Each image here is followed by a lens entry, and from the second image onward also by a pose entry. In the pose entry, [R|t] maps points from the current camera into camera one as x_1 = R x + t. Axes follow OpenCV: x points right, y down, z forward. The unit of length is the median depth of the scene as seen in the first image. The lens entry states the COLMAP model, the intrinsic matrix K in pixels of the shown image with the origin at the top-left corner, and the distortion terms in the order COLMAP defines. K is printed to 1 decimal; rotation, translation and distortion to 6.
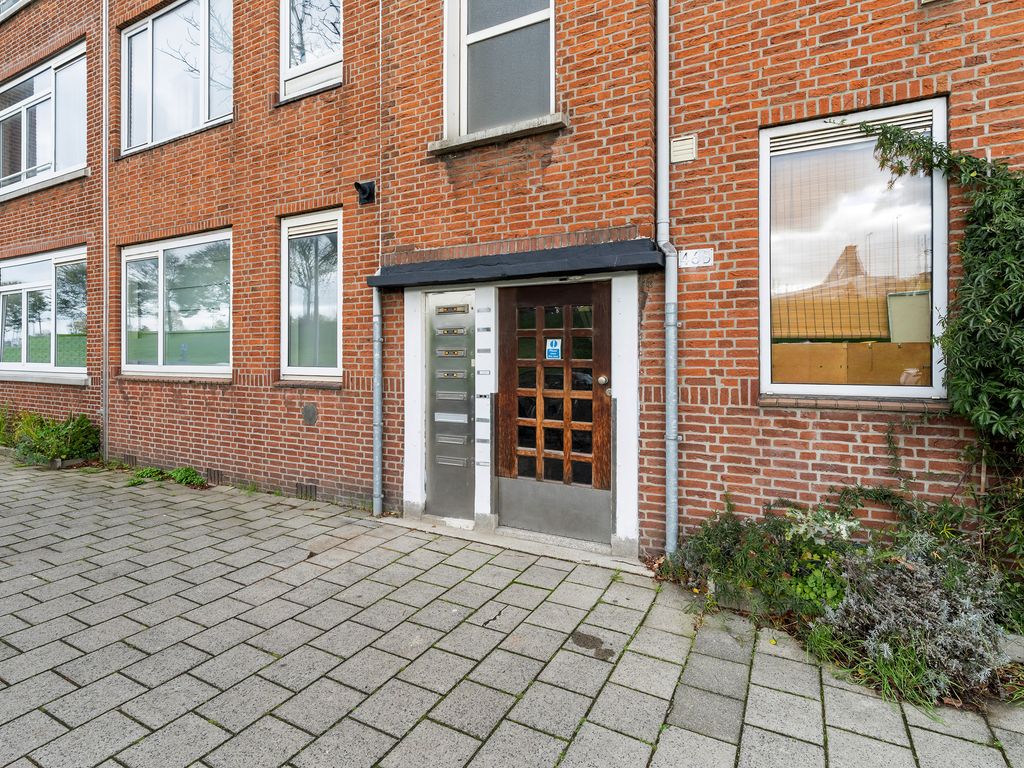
lens RADIAL K [[529.0, 0, 516.2], [0, 529.0, 359.5], [0, 0, 1]] dist [-0.010342, 0.000200]
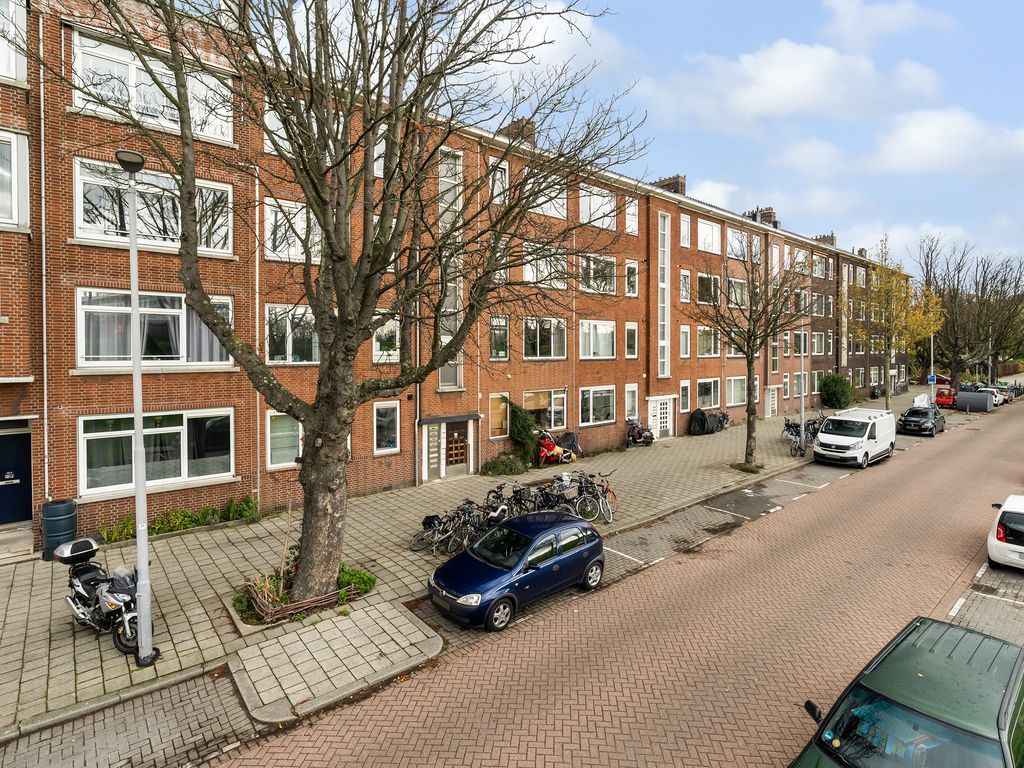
lens RADIAL K [[529.0, 0, 516.2], [0, 529.0, 359.5], [0, 0, 1]] dist [-0.010342, 0.000200]
pose [[0.369572, -0.017547, 0.929037, -3.954292], [0.008793, 0.999843, 0.015386, -0.737736], [-0.929161, 0.002483, 0.369668, -1.164084]]
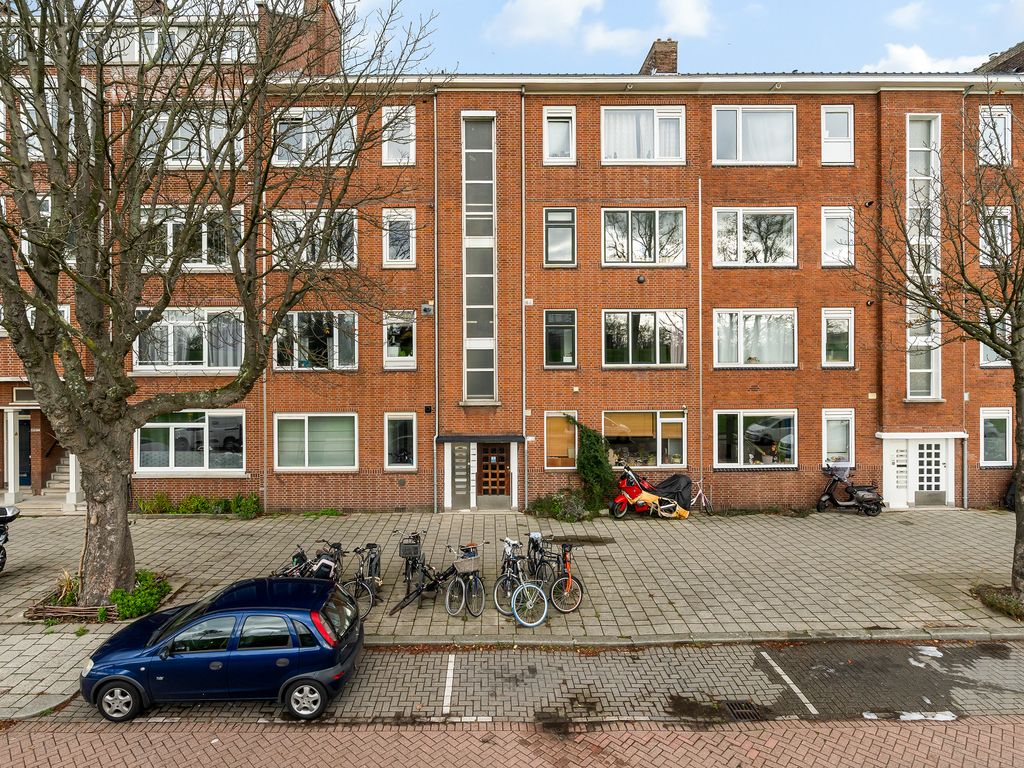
lens RADIAL K [[543.4, 0, 495.5], [0, 543.4, 359.2], [0, 0, 1]] dist [-0.009684, 0.001851]
pose [[0.881768, -0.008228, 0.471611, -1.711592], [0.009791, 0.999952, -0.000861, -0.721132], [-0.471582, 0.005377, 0.881806, -2.376695]]
